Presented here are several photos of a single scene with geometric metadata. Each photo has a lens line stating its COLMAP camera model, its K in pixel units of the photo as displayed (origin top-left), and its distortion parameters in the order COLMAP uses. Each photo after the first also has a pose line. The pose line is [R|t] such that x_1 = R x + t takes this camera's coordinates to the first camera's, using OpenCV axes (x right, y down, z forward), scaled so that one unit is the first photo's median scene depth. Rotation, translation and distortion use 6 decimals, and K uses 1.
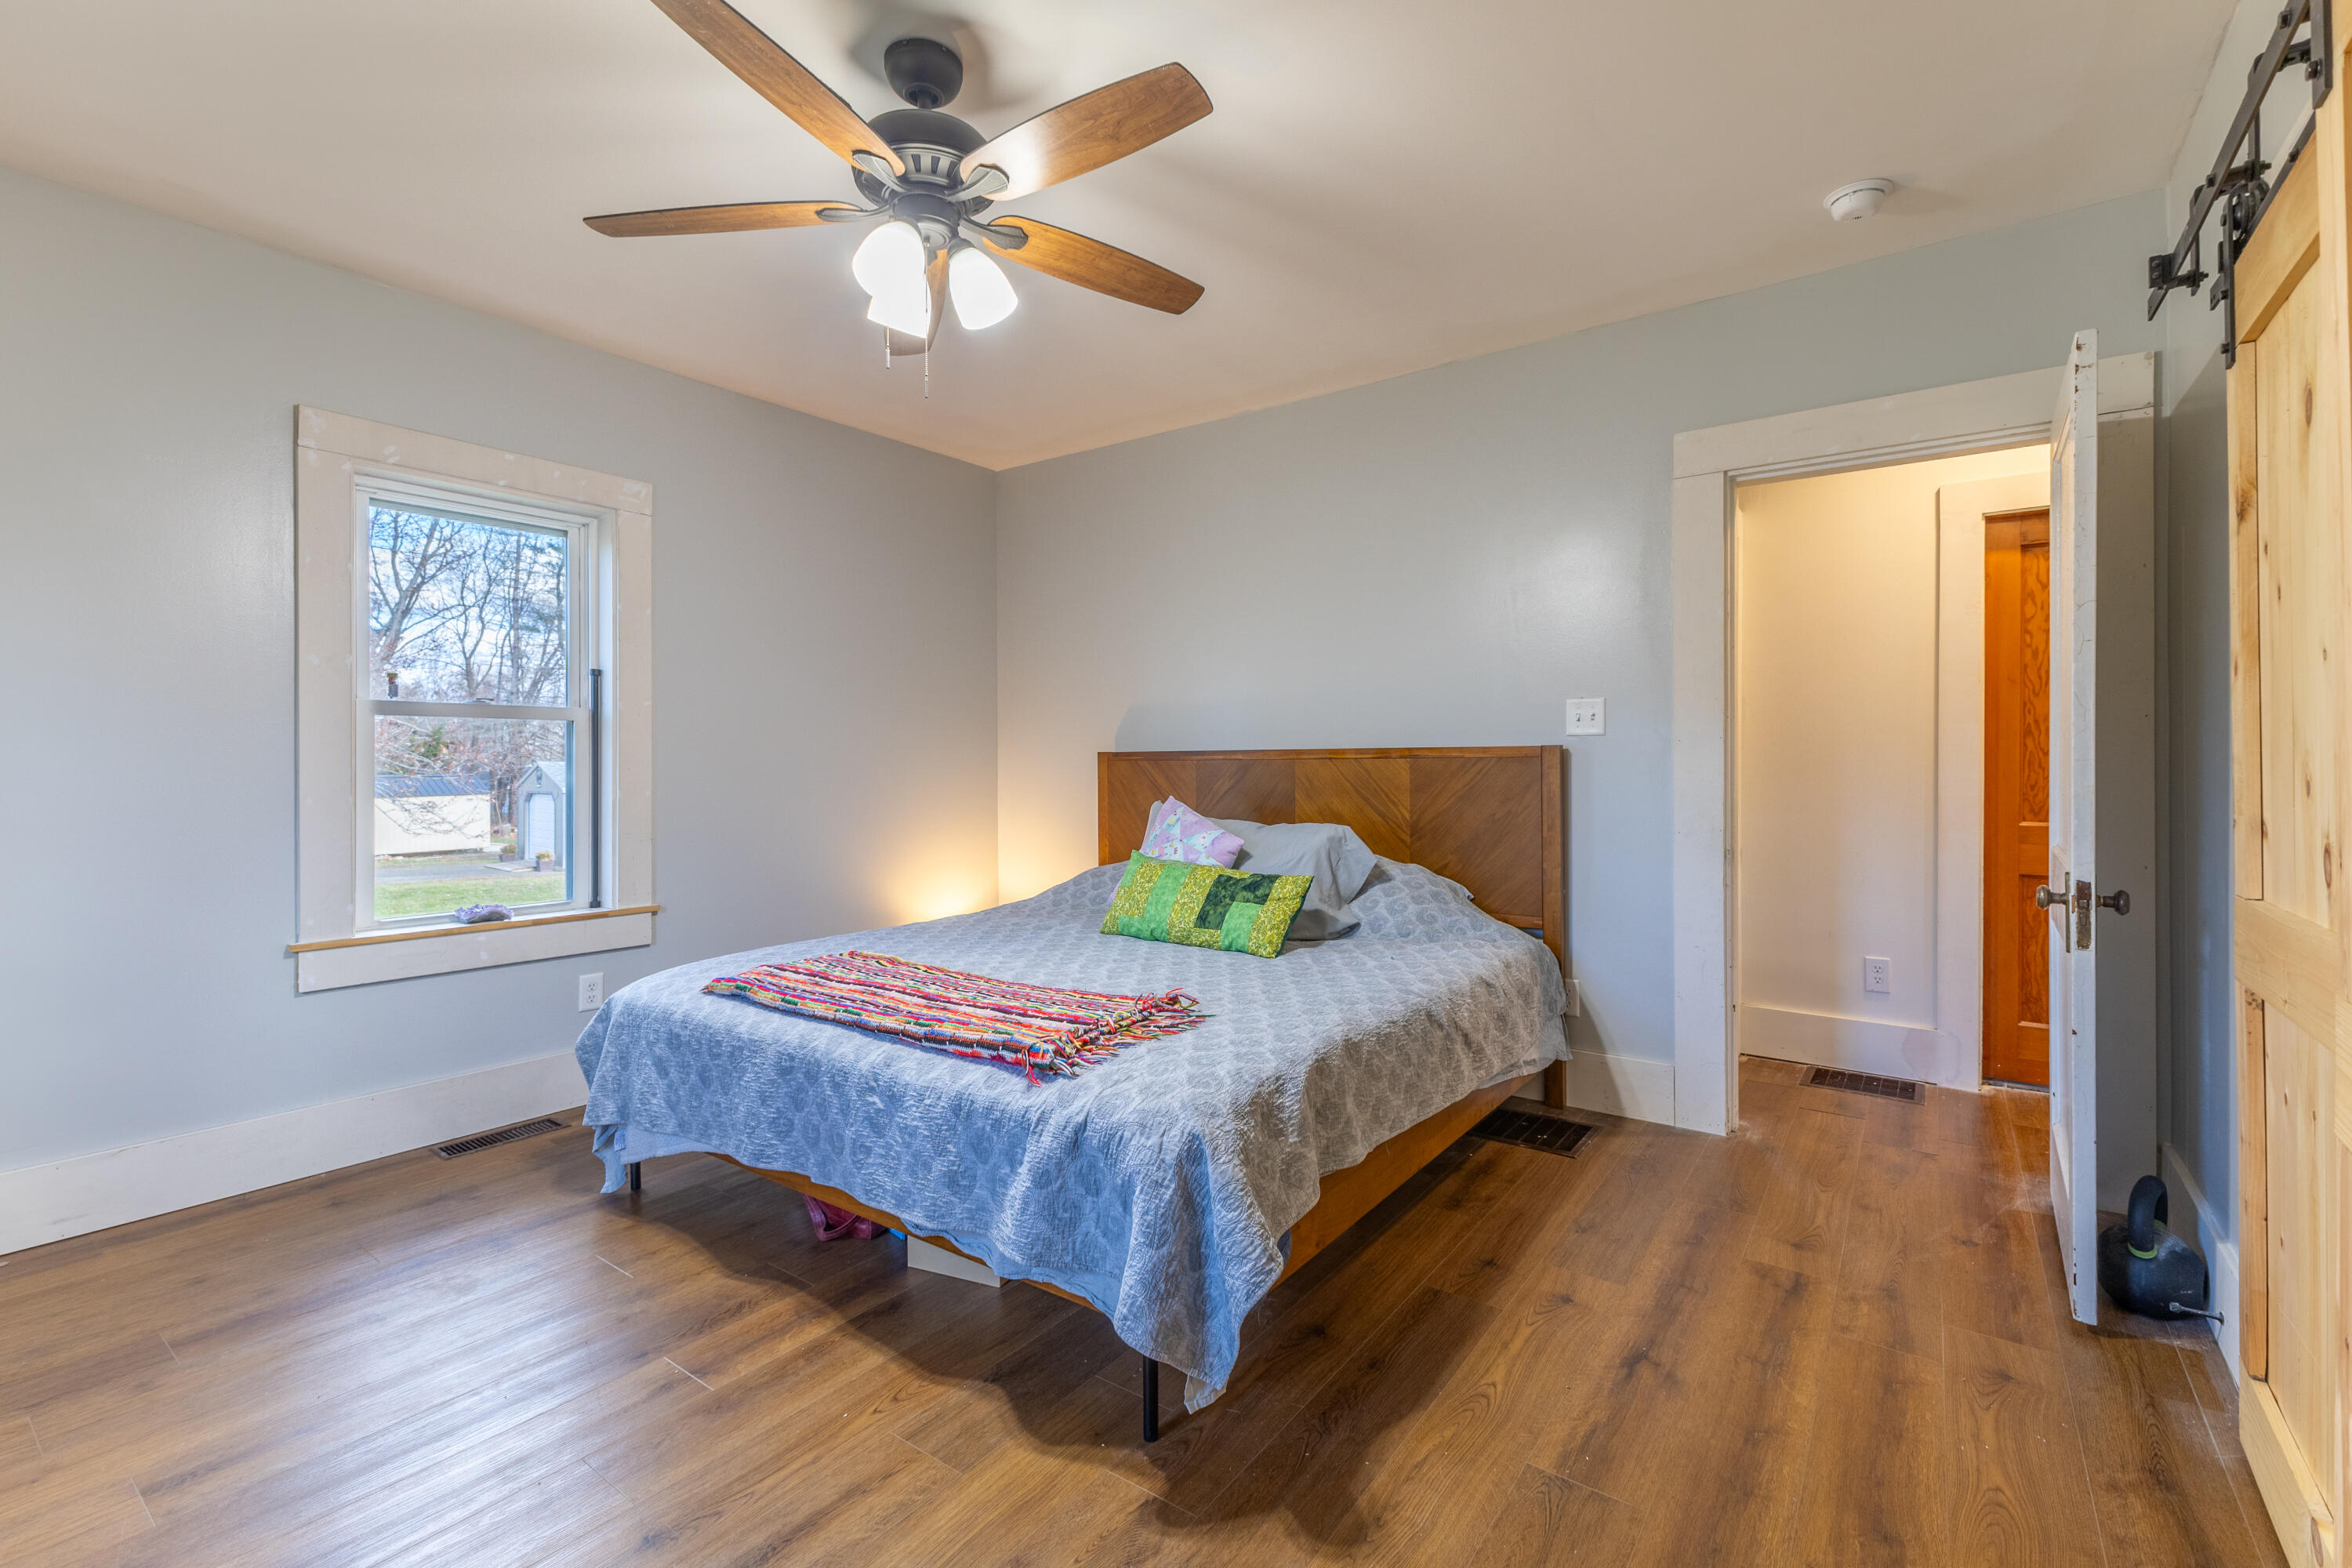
lens RADIAL K [[1028.6, 0, 1159.4], [0, 1028.6, 765.1], [0, 0, 1]] dist [0.008304, -0.002259]
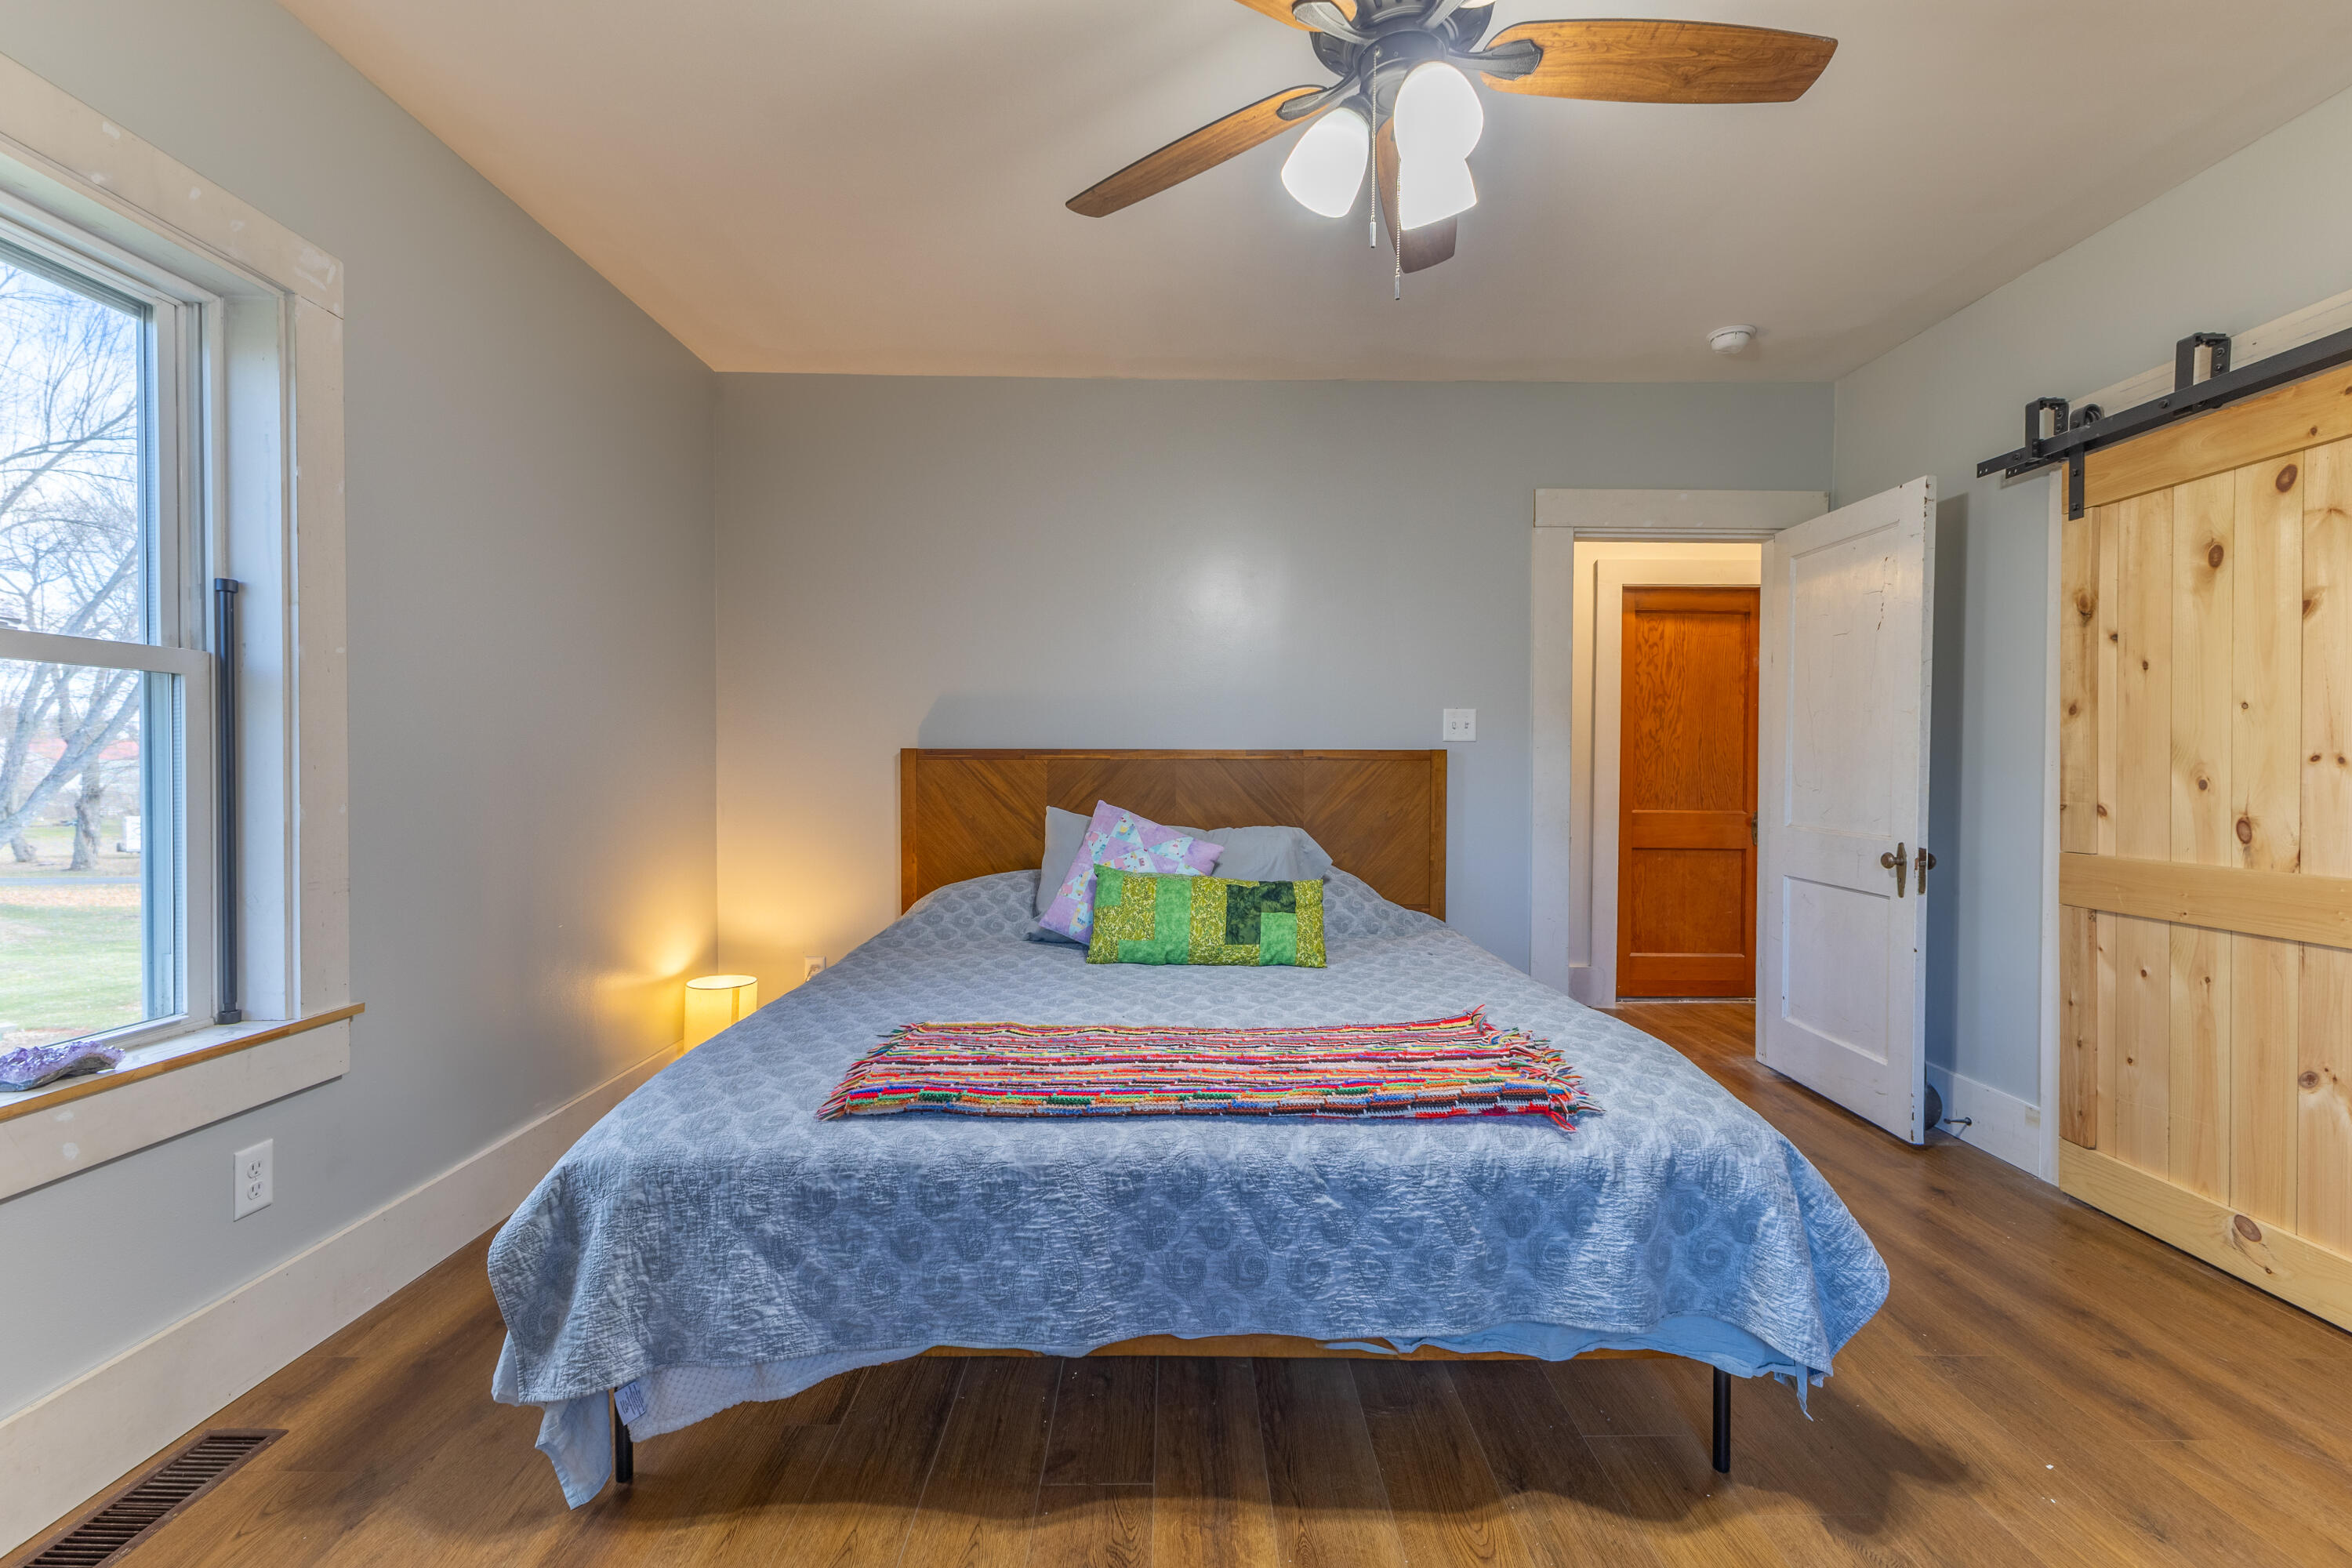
lens RADIAL K [[1028.6, 0, 1172.7], [0, 1028.6, 781.9], [0, 0, 1]] dist [0.008304, -0.002259]
pose [[0.793671, -0.003486, 0.608337, -0.647461], [-0.005755, 0.999896, 0.013238, 0.002973], [-0.608320, -0.014007, 0.793569, 0.361797]]
